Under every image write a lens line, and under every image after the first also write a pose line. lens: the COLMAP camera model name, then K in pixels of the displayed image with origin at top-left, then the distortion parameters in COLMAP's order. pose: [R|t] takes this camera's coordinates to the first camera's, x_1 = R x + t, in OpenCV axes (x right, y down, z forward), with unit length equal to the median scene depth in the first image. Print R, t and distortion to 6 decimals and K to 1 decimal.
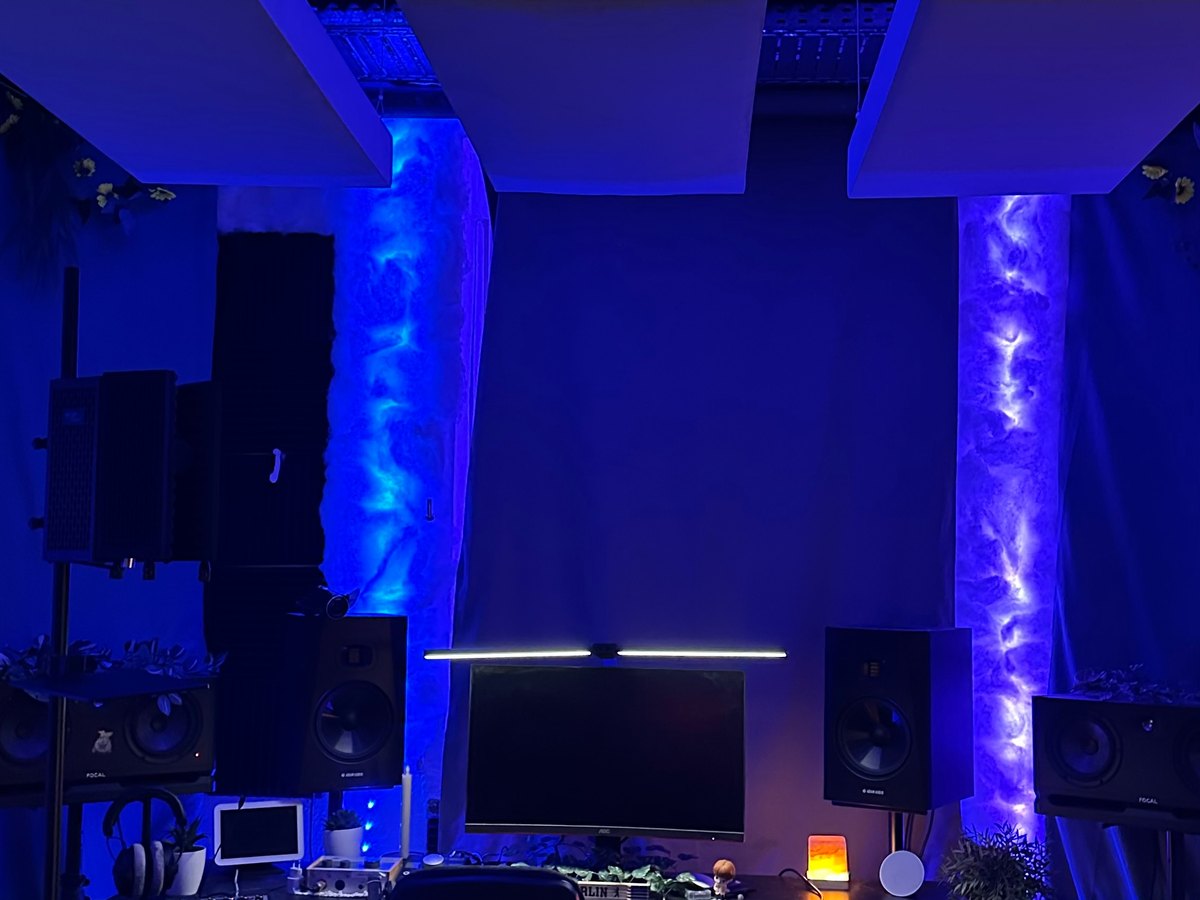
lens RADIAL K [[1450.1, 0, 606.4], [0, 1450.1, 476.0], [0, 0, 1]] dist [0.120970, 0.000000]
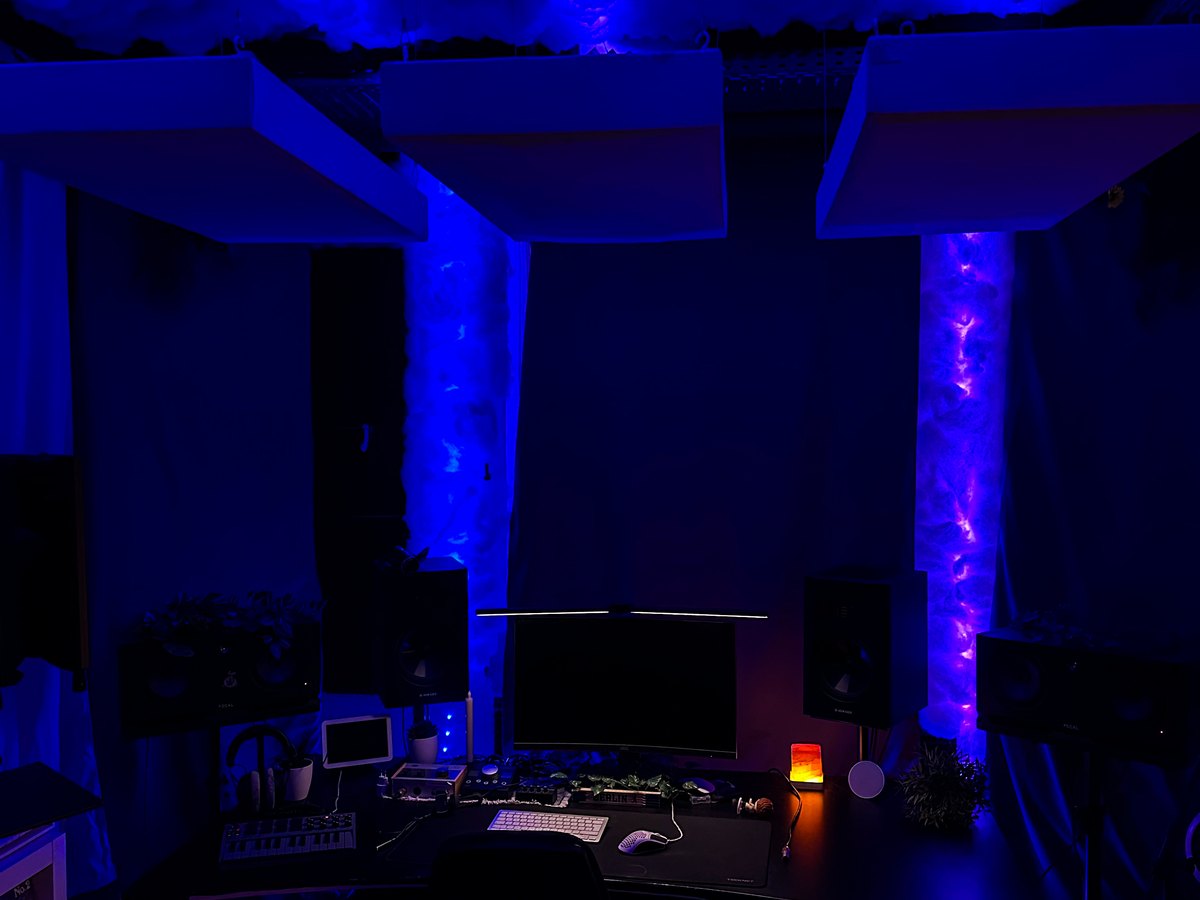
lens RADIAL K [[1082.7, 0, 599.1], [0, 1082.7, 456.1], [0, 0, 1]] dist [0.090865, -0.054192]
pose [[0.997740, -0.017741, -0.064816, 0.038859], [0.024709, 0.993808, 0.108331, -0.099435], [0.062493, -0.109688, 0.992000, 0.095164]]
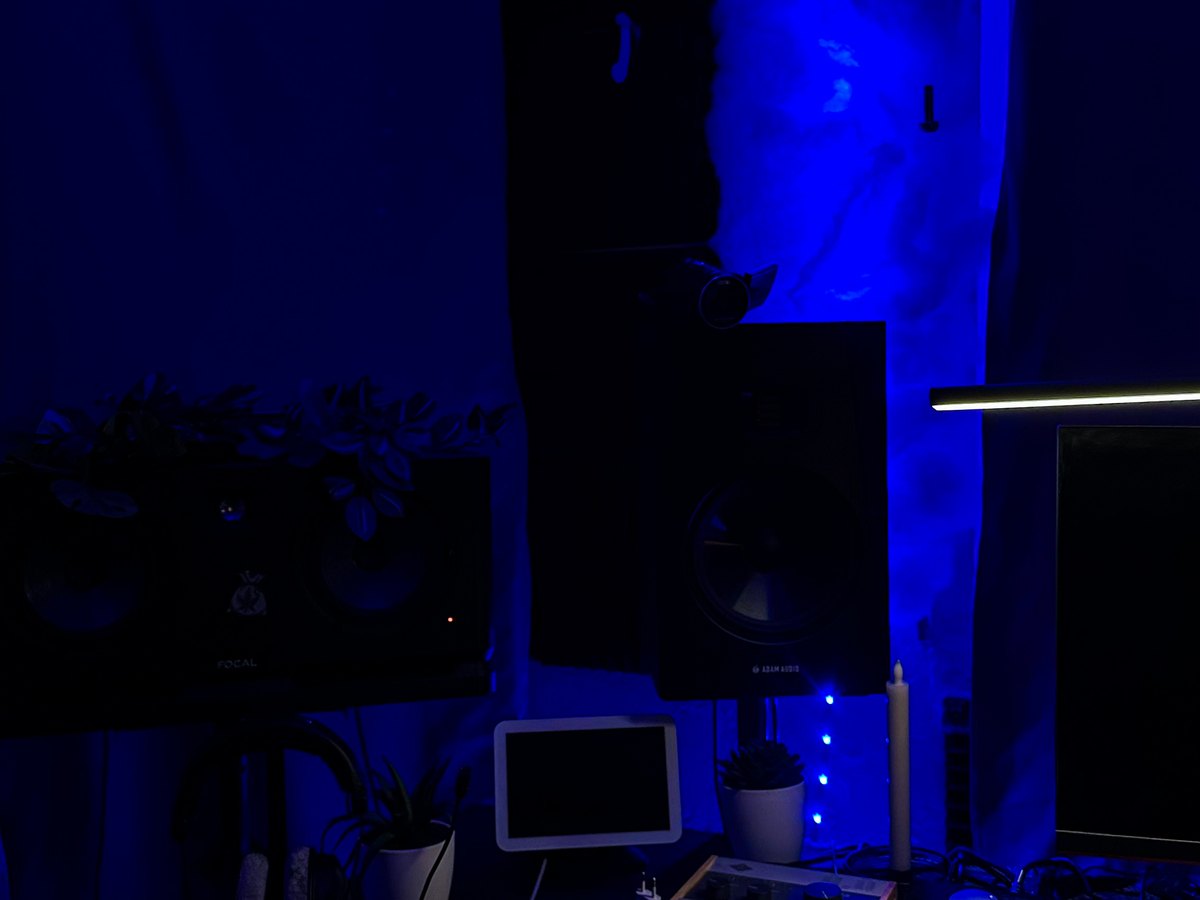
lens RADIAL K [[1450.1, 0, 602.8], [0, 1450.1, 444.6], [0, 0, 1]] dist [0.120970, 0.000000]
pose [[0.944129, -0.010564, -0.329407, -0.074422], [0.054396, 0.990773, 0.124133, 0.075776], [0.325056, -0.135116, 0.935993, 0.566154]]
